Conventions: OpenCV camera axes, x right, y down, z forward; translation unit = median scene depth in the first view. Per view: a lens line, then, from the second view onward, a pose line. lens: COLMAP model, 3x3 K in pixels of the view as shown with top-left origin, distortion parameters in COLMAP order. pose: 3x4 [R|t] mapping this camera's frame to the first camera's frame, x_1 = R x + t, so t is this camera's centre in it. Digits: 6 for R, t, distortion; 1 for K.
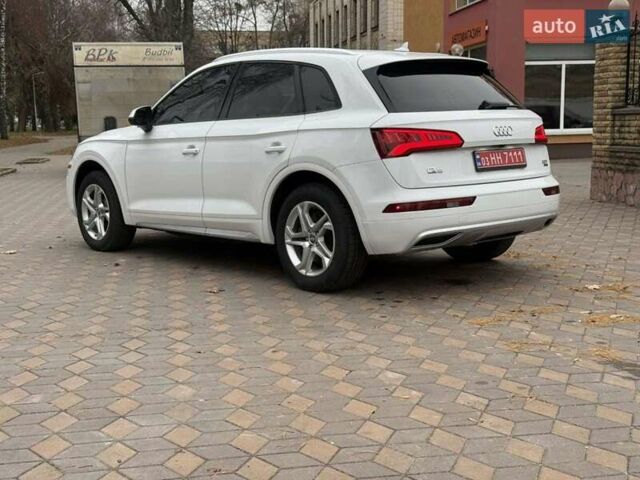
lens RADIAL K [[883.7, 0, 320.0], [0, 883.7, 240.0], [0, 0, 1]] dist [0.152977, -0.095398]
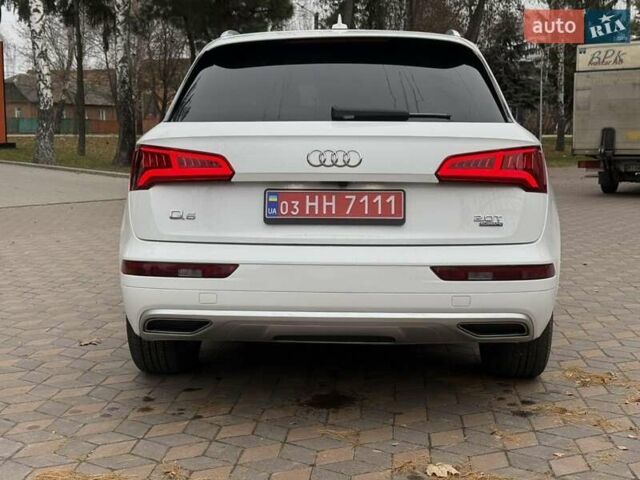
lens RADIAL K [[883.7, 0, 320.0], [0, 883.7, 240.0], [0, 0, 1]] dist [0.152977, -0.095398]
pose [[0.718116, 0.104252, -0.688070, 0.577084], [-0.112144, 0.993129, 0.033432, -0.084670], [0.686828, 0.053155, 0.724874, 0.560680]]
